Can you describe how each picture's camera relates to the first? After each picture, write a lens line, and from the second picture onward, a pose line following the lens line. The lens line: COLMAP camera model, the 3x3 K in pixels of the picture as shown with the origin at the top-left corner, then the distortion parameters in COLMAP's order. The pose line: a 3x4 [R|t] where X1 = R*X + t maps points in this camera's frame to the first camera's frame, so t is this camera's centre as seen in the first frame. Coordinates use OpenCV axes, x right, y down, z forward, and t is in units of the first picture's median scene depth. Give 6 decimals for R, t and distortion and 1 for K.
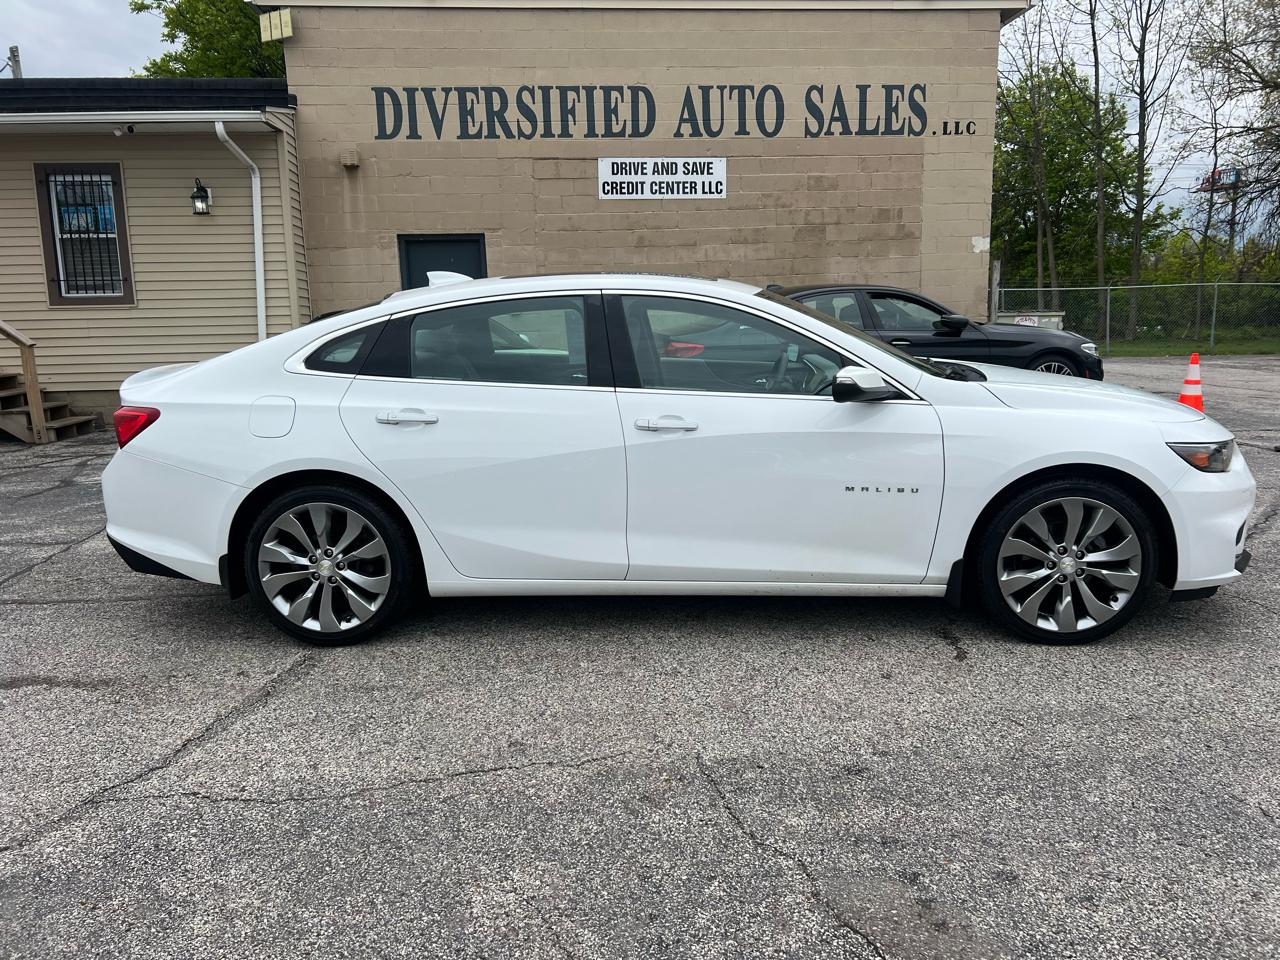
lens RADIAL K [[944.6, 0, 651.3], [0, 944.6, 482.0], [0, 0, 1]] dist [0.049291, -0.058669]
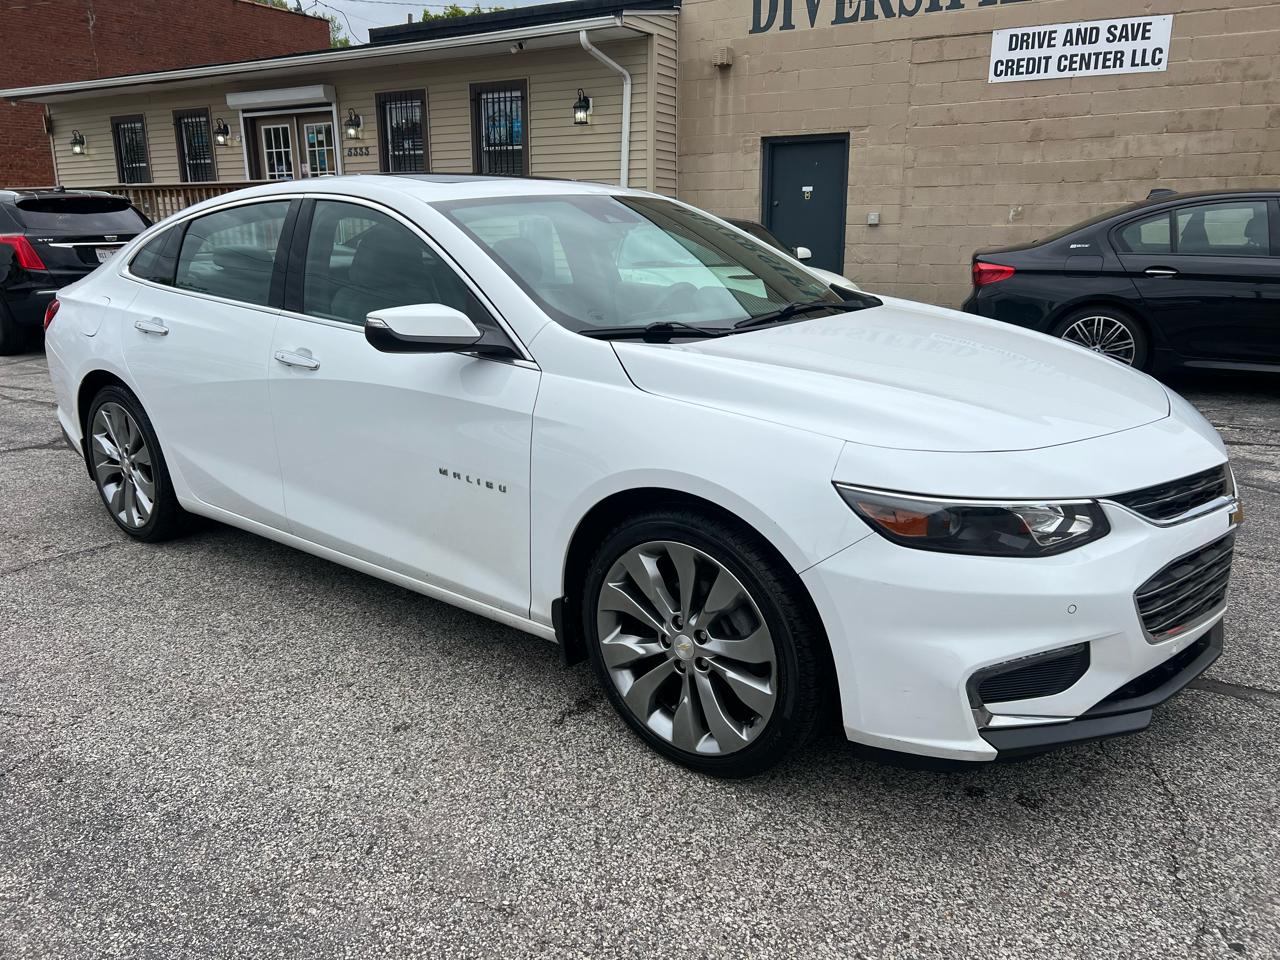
lens RADIAL K [[954.7, 0, 640.9], [0, 954.7, 475.3], [0, 0, 1]] dist [0.056097, -0.061689]
pose [[0.815701, 0.163822, -0.554793, 0.218131], [-0.117953, 0.986015, 0.117732, -0.027932], [0.566321, -0.030595, 0.823617, 0.136590]]
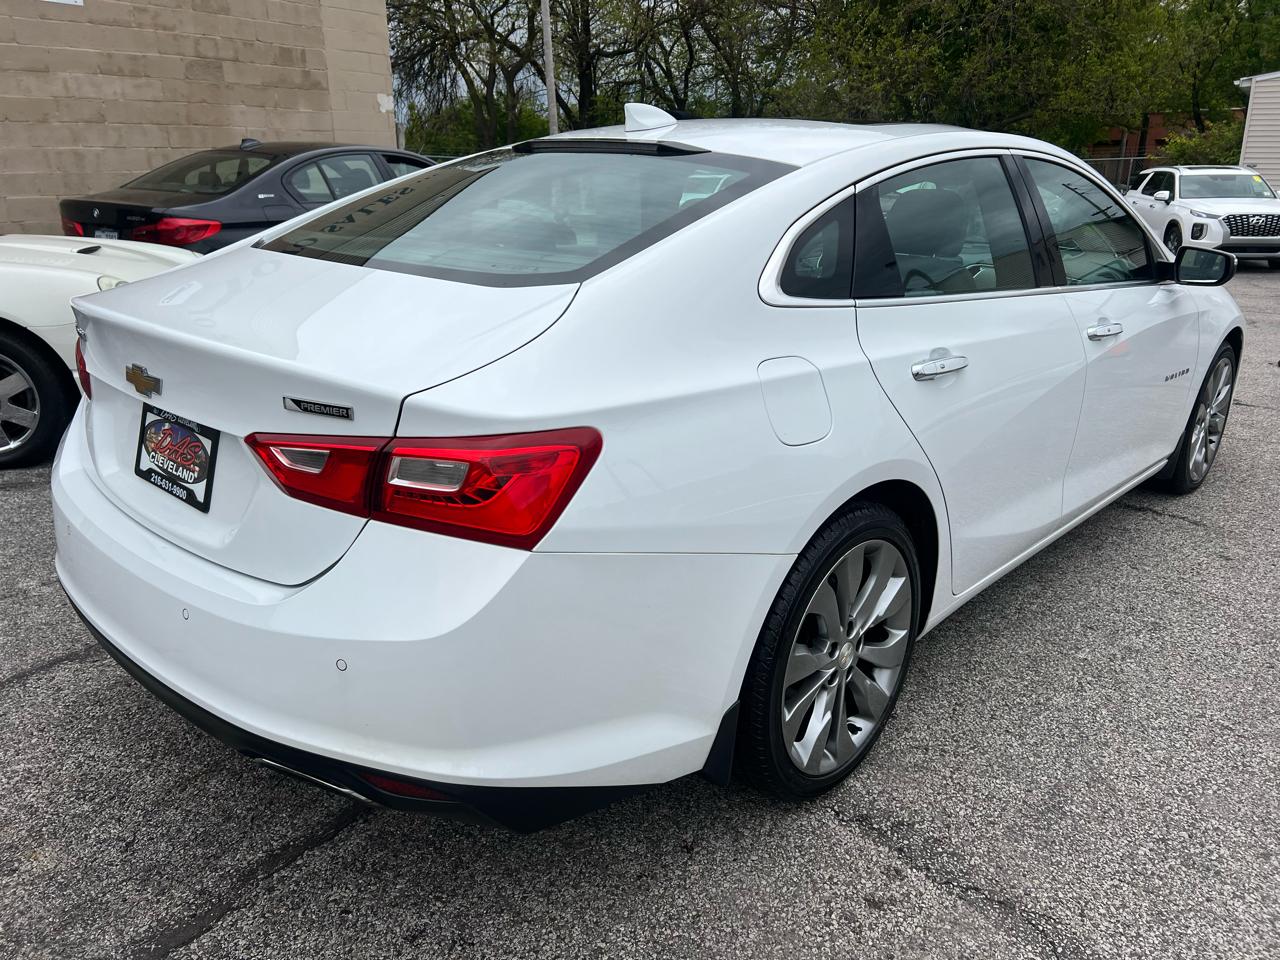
lens RADIAL K [[948.5, 0, 640.0], [0, 948.5, 480.0], [0, 0, 1]] dist [0.045898, -0.050185]
pose [[0.648986, -0.214734, 0.729868, -0.246121], [0.119694, 0.976213, 0.180782, -0.038046], [-0.751326, -0.029964, 0.659250, 0.223176]]
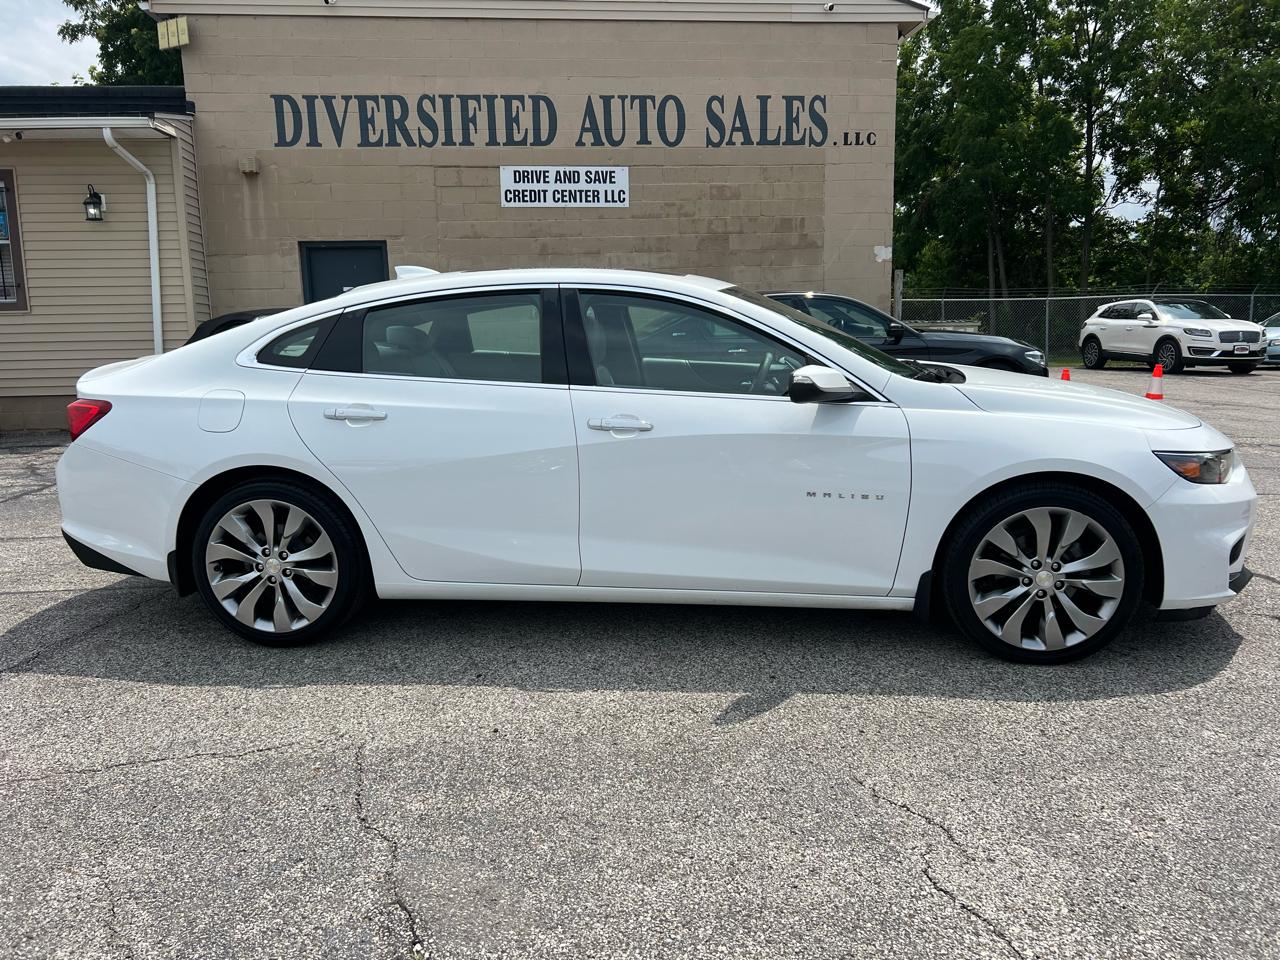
lens RADIAL K [[948.5, 0, 640.0], [0, 948.5, 480.0], [0, 0, 1]] dist [0.045898, -0.050185]
pose [[0.999905, -0.000736, 0.013754, 0.077583], [0.000935, 0.999895, -0.014451, 0.005147], [-0.013742, 0.014463, 0.999801, -0.004964]]
